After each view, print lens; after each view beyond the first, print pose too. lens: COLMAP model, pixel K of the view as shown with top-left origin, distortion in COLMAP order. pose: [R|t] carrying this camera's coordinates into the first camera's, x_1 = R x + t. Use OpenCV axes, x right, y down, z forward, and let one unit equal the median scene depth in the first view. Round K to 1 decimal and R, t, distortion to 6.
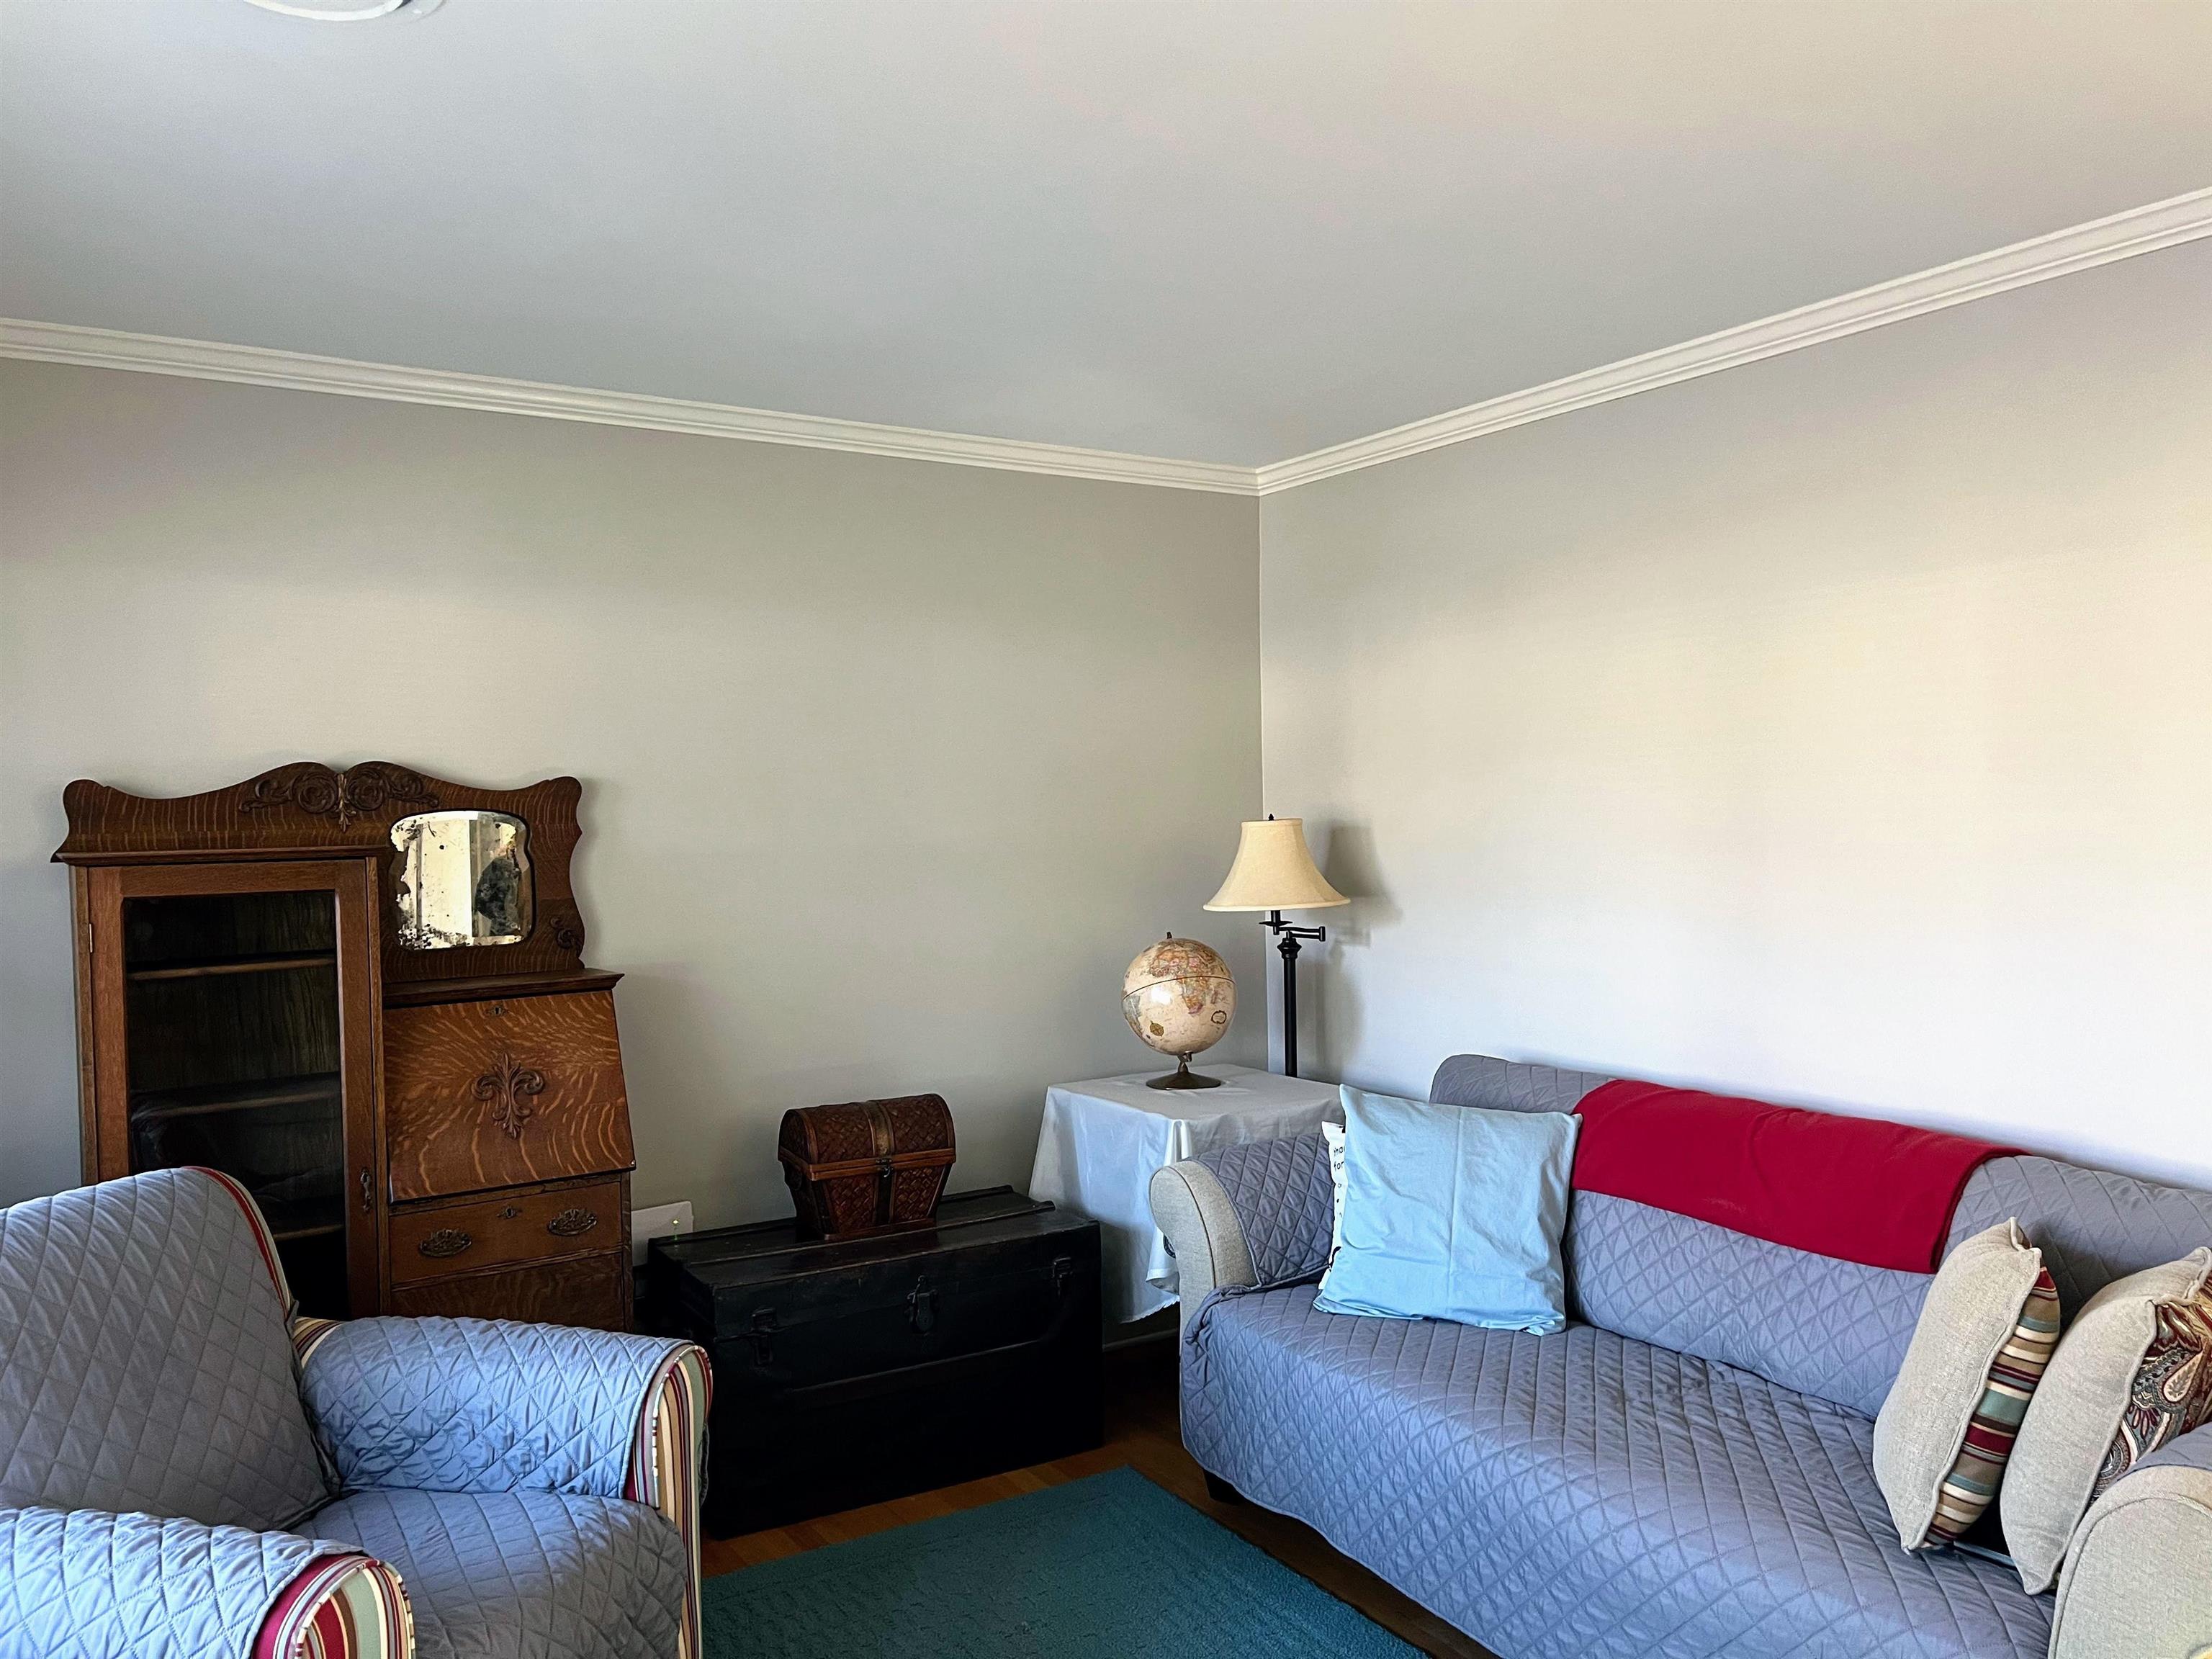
lens RADIAL K [[1678.4, 0, 1109.5], [0, 1678.4, 828.6], [0, 0, 1]] dist [0.047745, -0.024397]
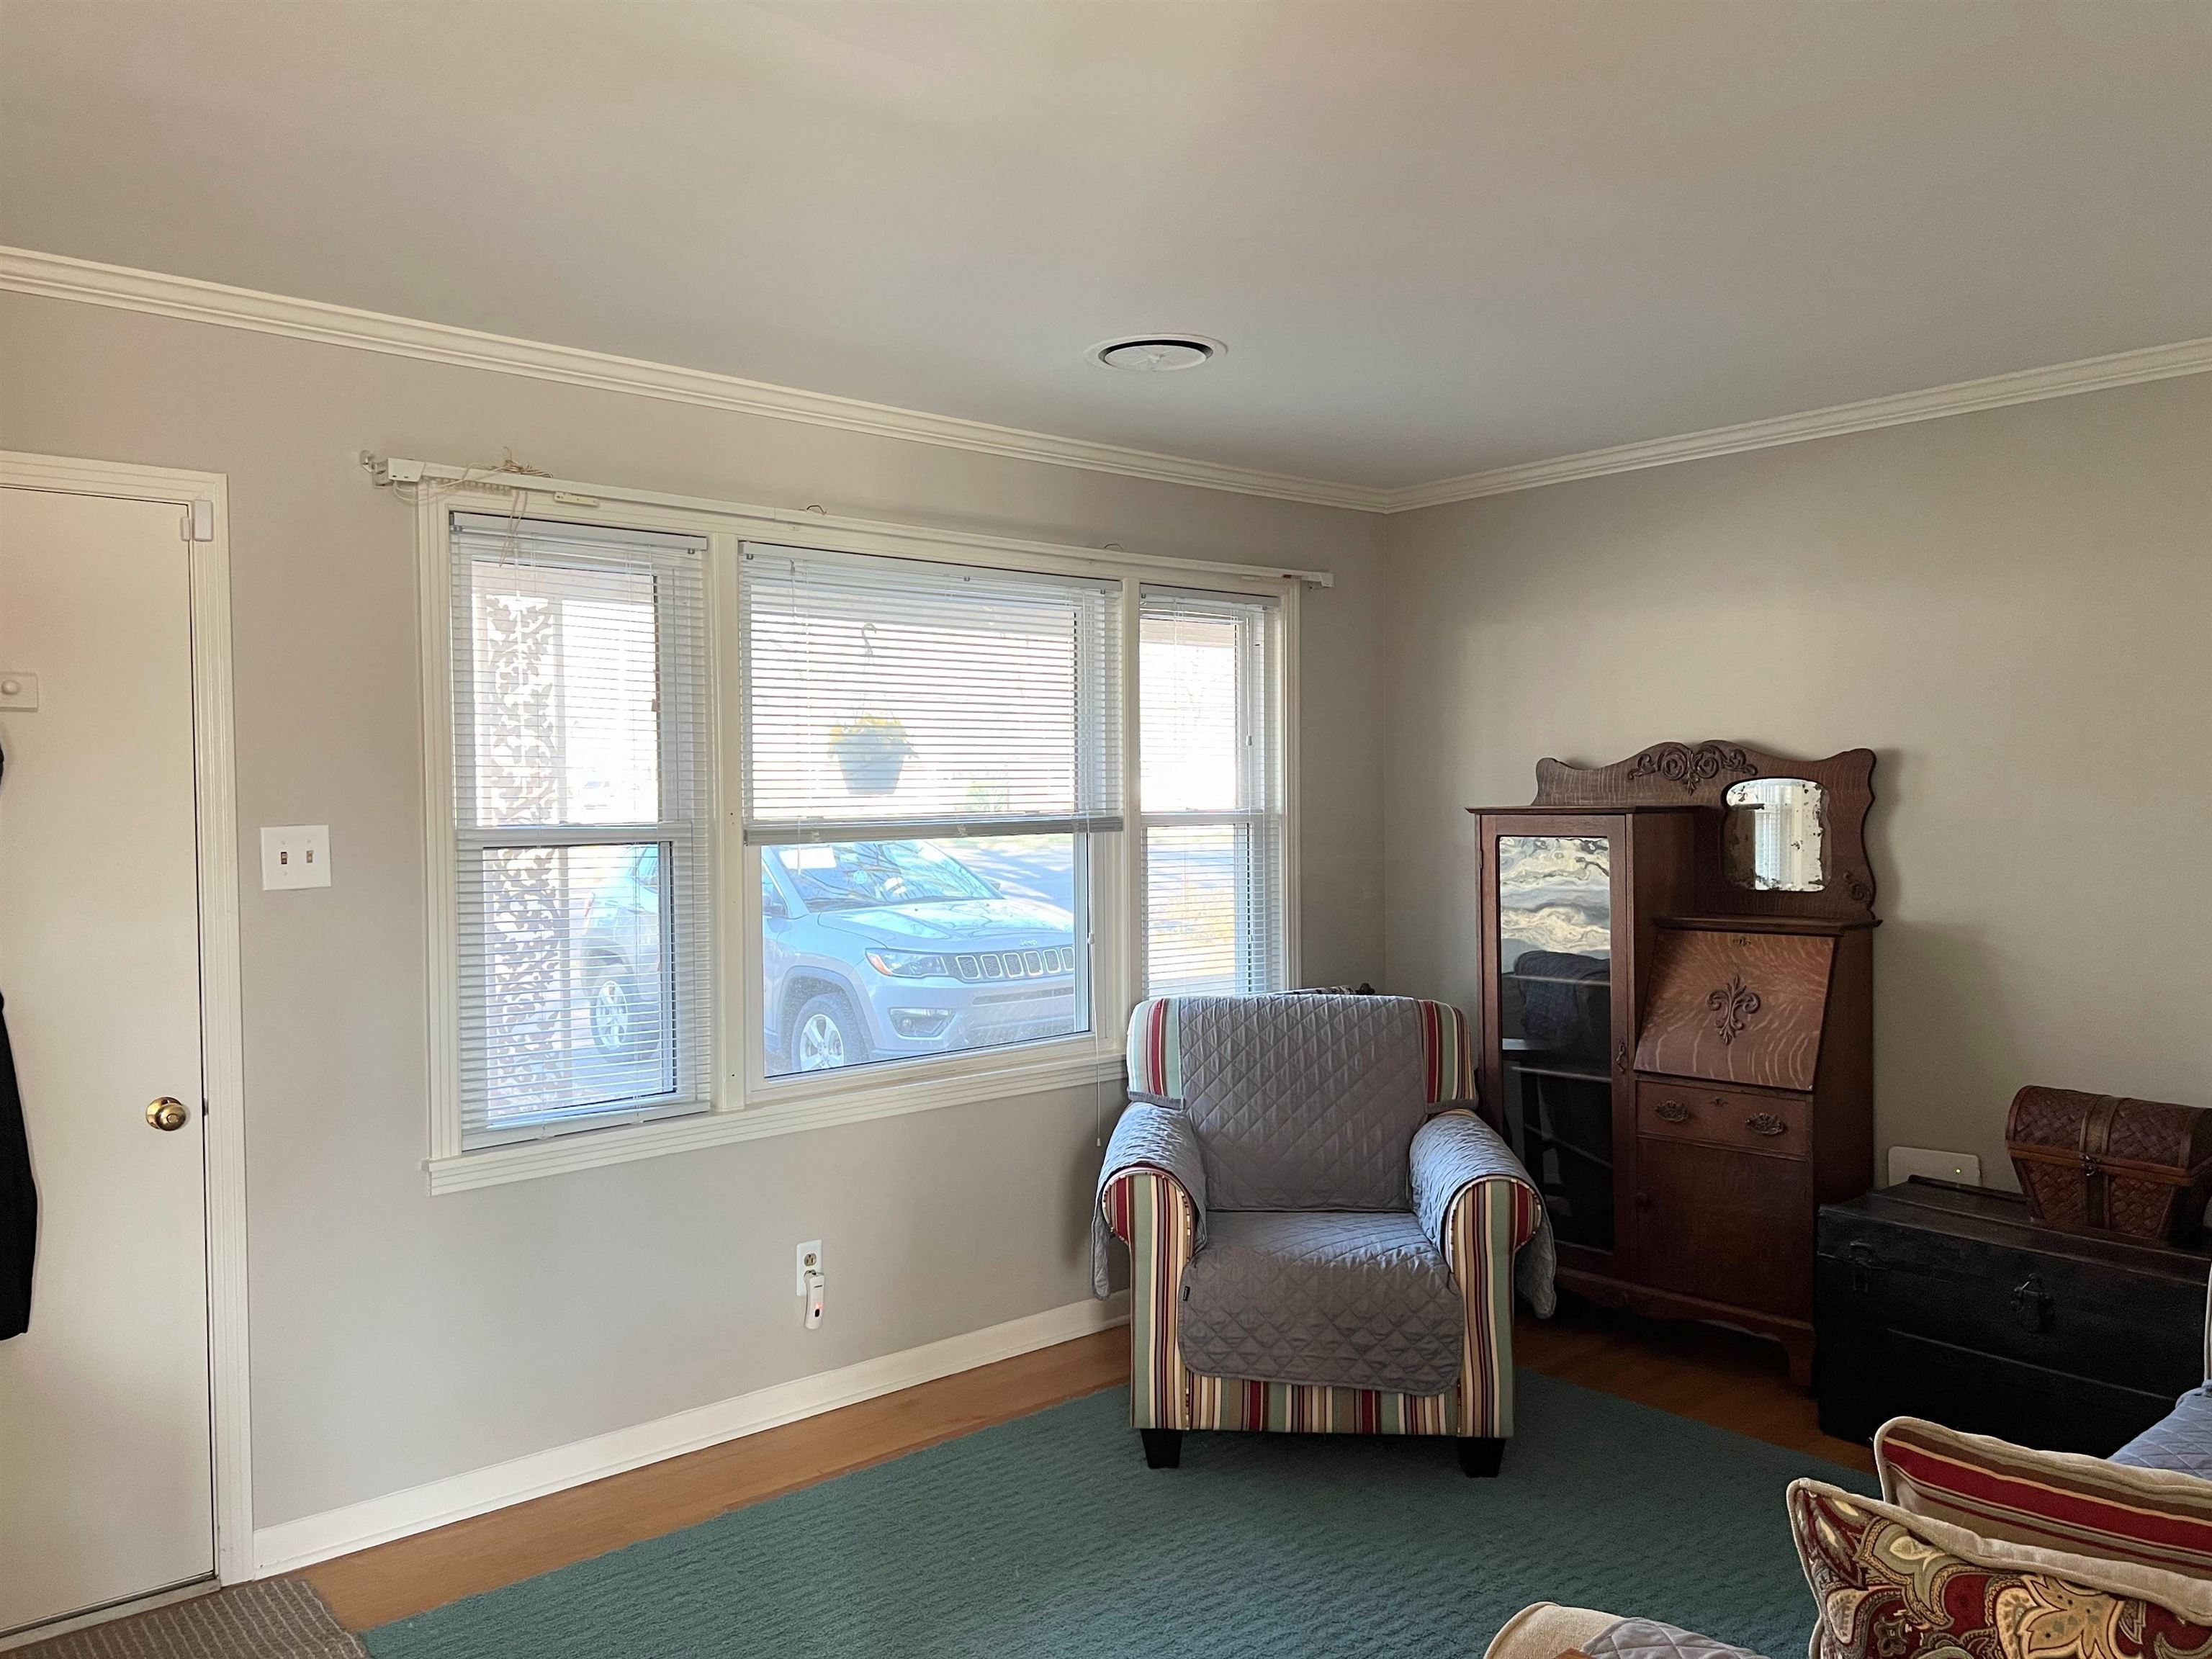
lens RADIAL K [[1678.4, 0, 1108.9], [0, 1678.4, 826.2], [0, 0, 1]] dist [0.047745, -0.024397]
pose [[0.164872, 0.033639, -0.985741, 0.759425], [-0.007489, 0.999432, 0.032853, -0.013056], [0.986287, 0.001966, 0.165030, 0.337307]]
